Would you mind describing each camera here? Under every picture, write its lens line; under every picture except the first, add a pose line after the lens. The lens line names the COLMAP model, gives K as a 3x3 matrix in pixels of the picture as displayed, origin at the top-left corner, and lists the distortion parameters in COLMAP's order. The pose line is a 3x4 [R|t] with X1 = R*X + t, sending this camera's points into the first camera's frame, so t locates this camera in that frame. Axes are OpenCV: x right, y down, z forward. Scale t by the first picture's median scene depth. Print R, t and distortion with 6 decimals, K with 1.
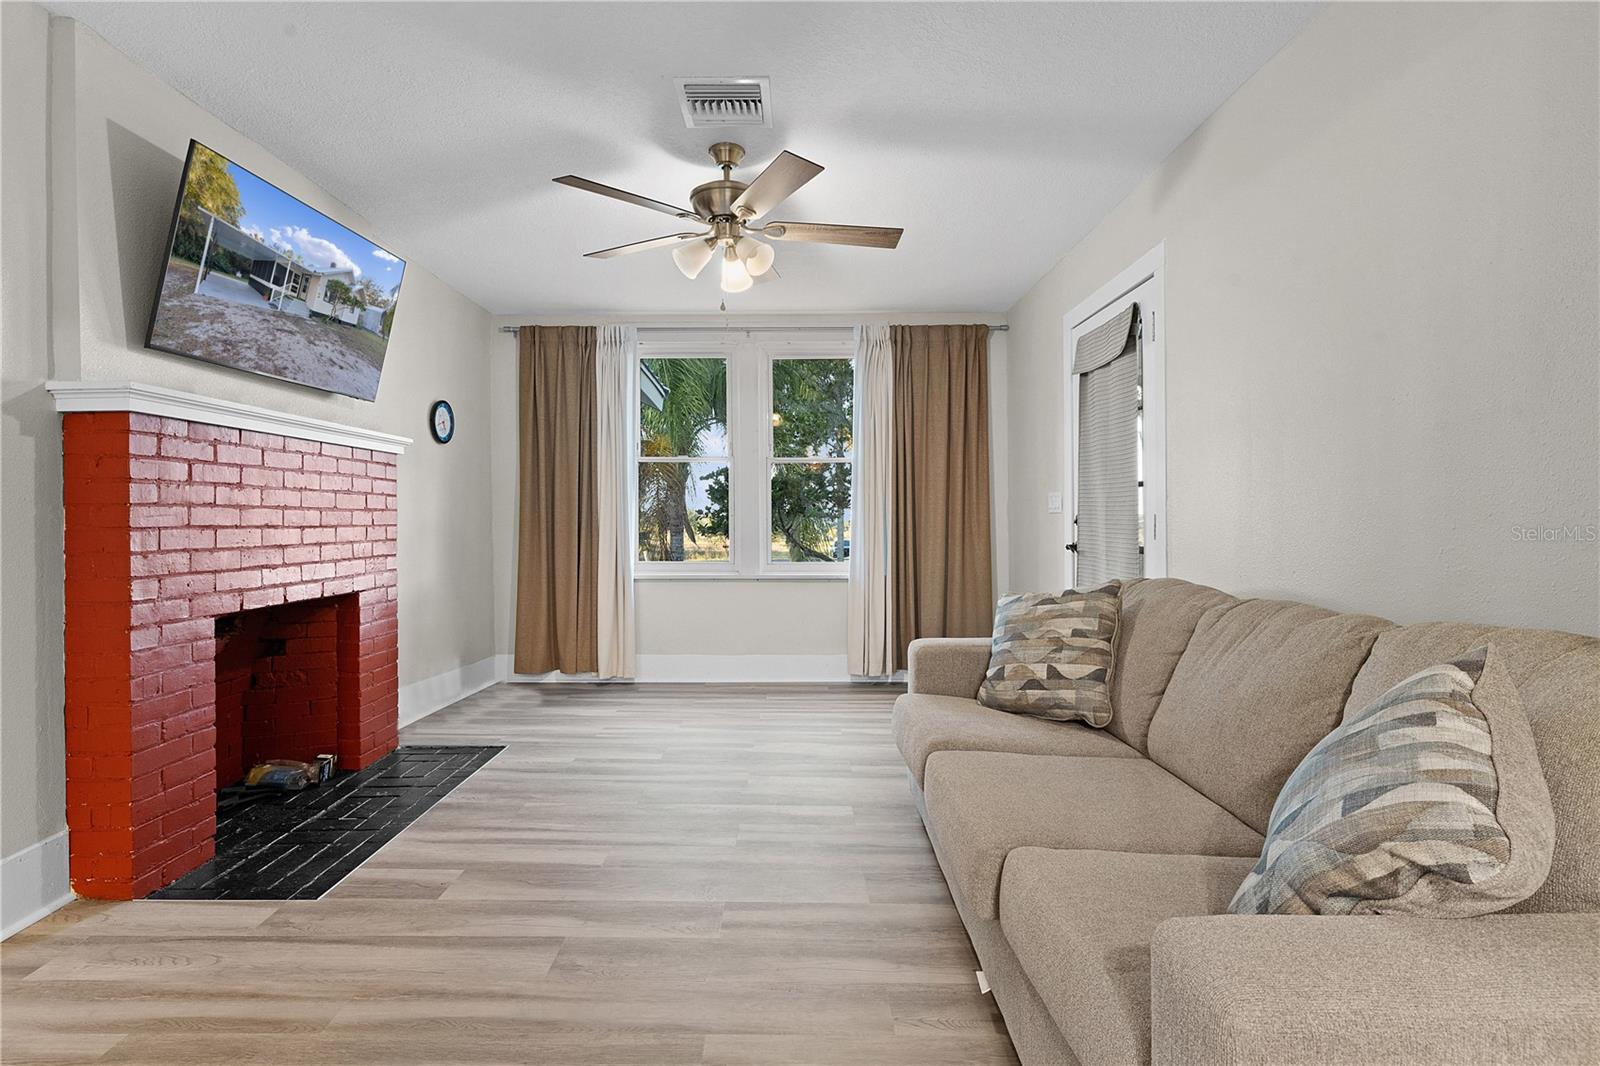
lens RADIAL K [[772.2, 0, 799.3], [0, 772.2, 512.8], [0, 0, 1]] dist [-0.000121, 0.000364]
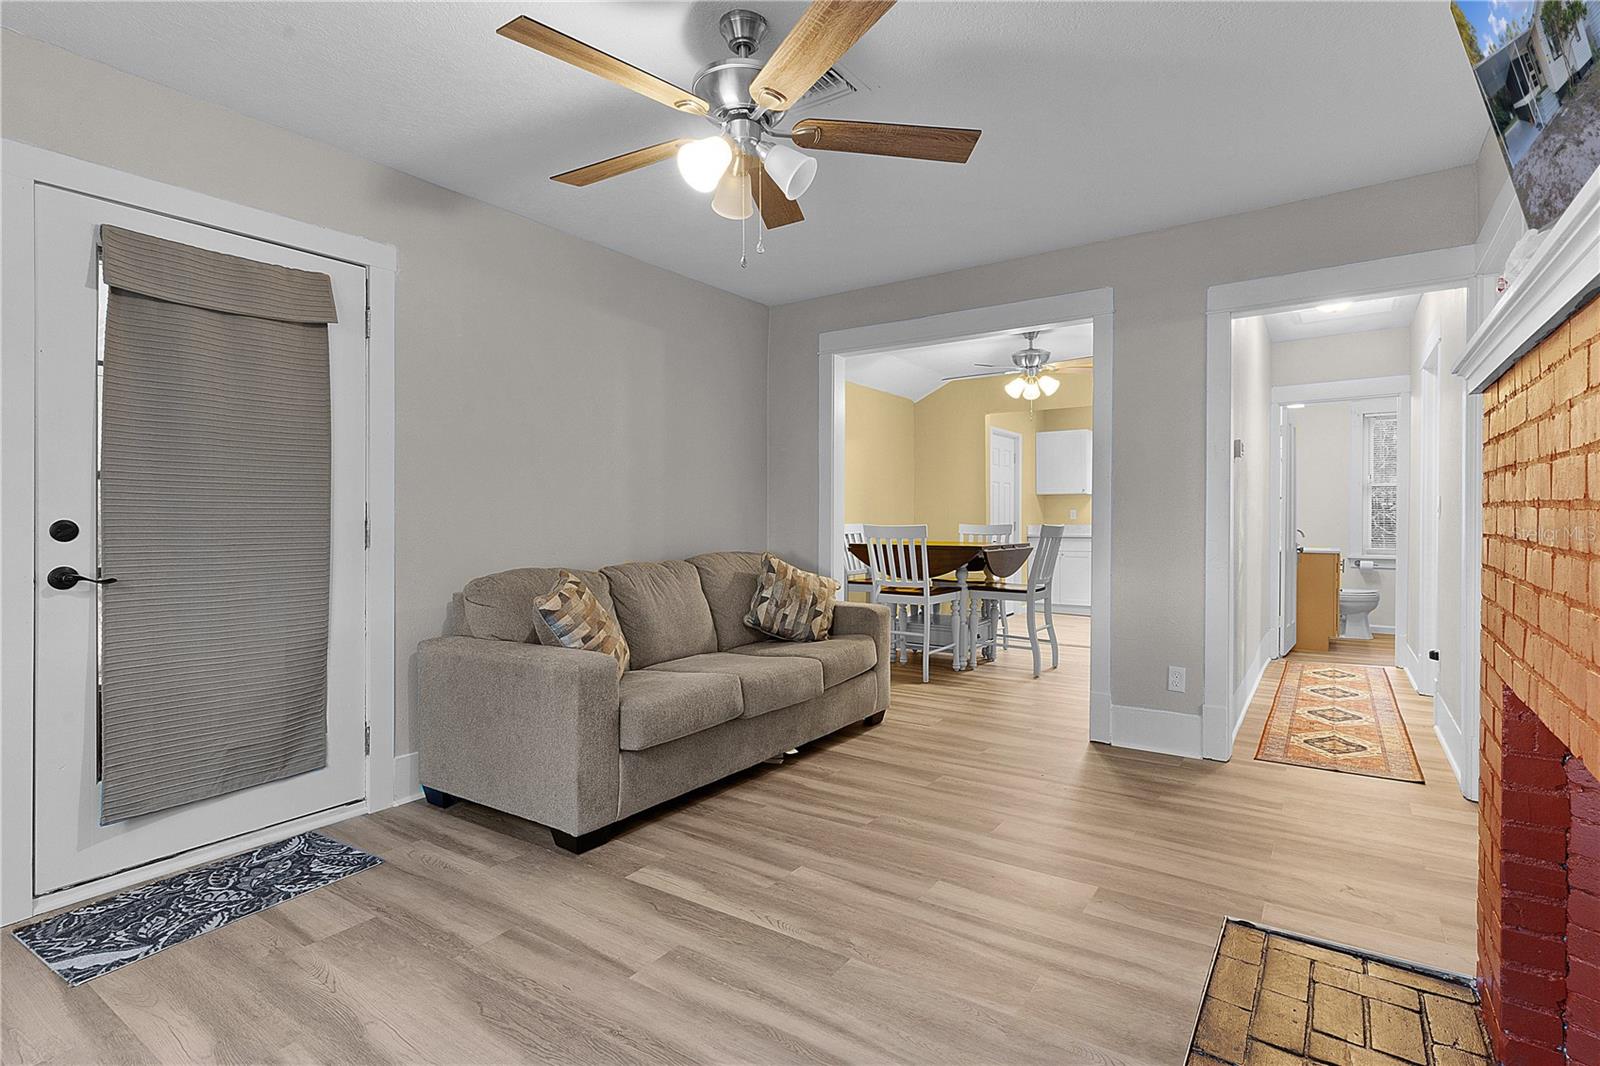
lens RADIAL K [[777.1, 0, 802.6], [0, 777.1, 524.3], [0, 0, 1]] dist [0.003389, 0.000727]
pose [[-0.821162, -0.003460, 0.570684, -0.521925], [0.001031, 0.999971, 0.007546, 0.002465], [-0.570694, 0.006784, -0.821135, 1.479940]]
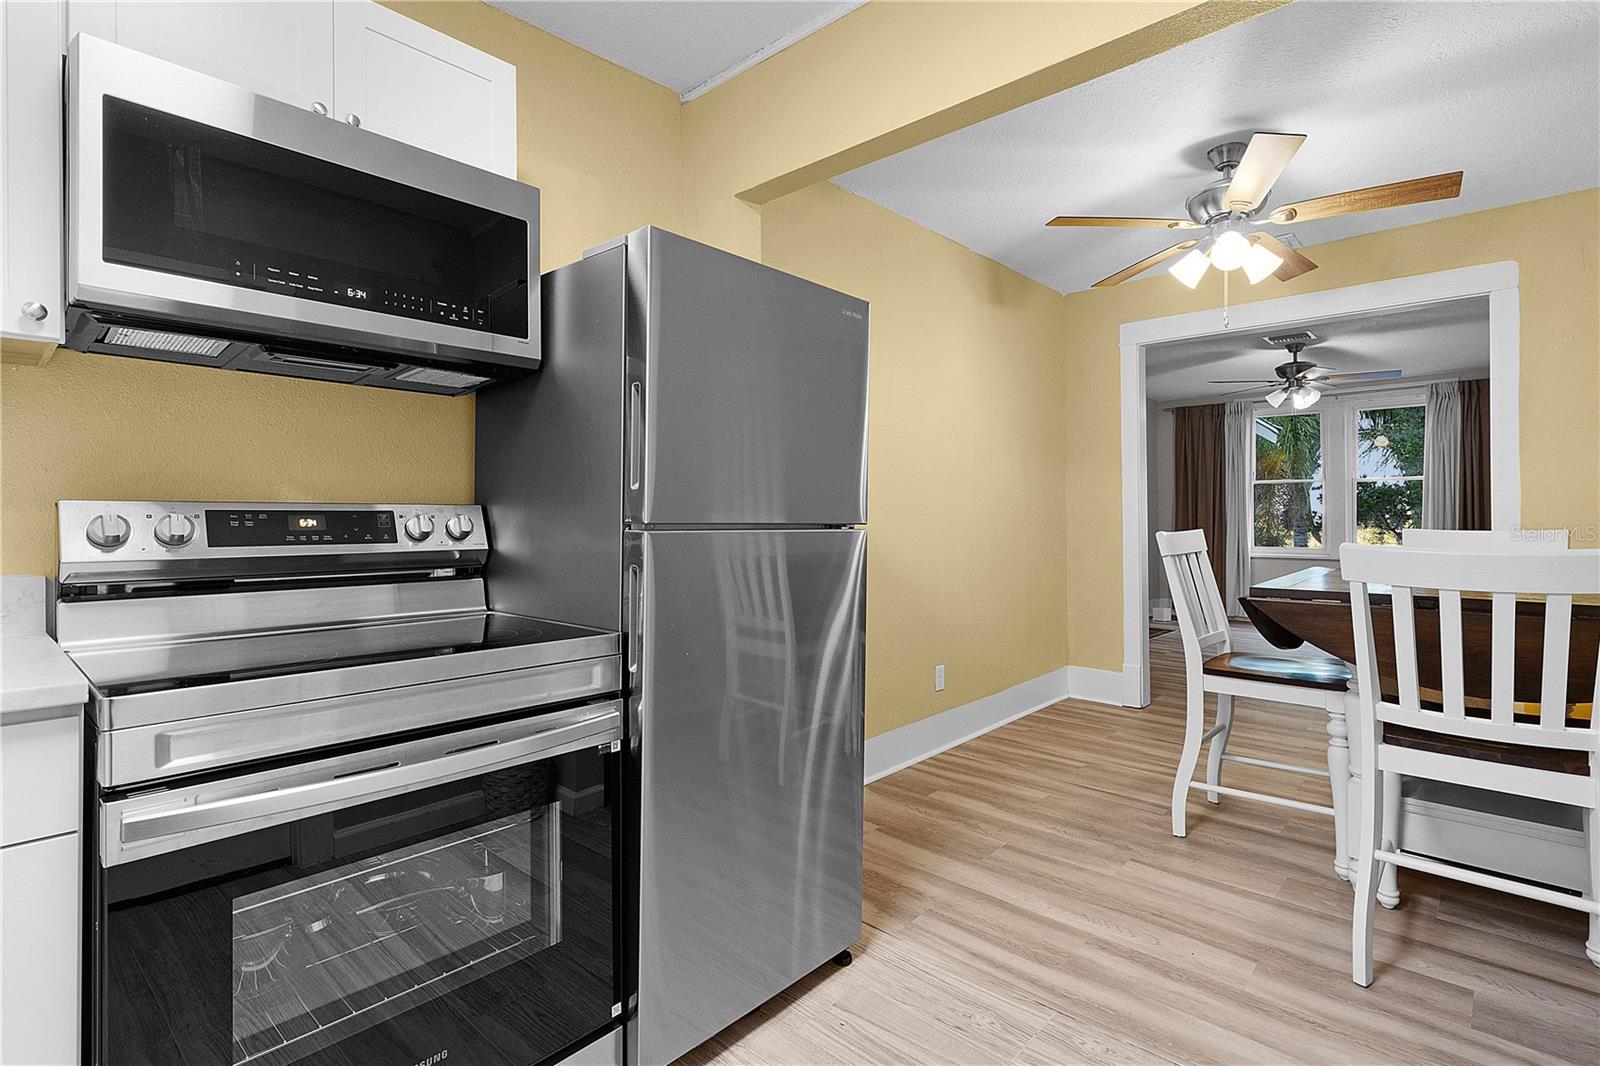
lens RADIAL K [[777.1, 0, 802.6], [0, 777.1, 524.3], [0, 0, 1]] dist [0.003389, 0.000727]
pose [[0.732441, 0.004533, -0.680816, 0.349072], [0.002423, 0.999954, 0.009265, -0.000091], [0.680827, -0.008436, 0.732396, -1.394693]]
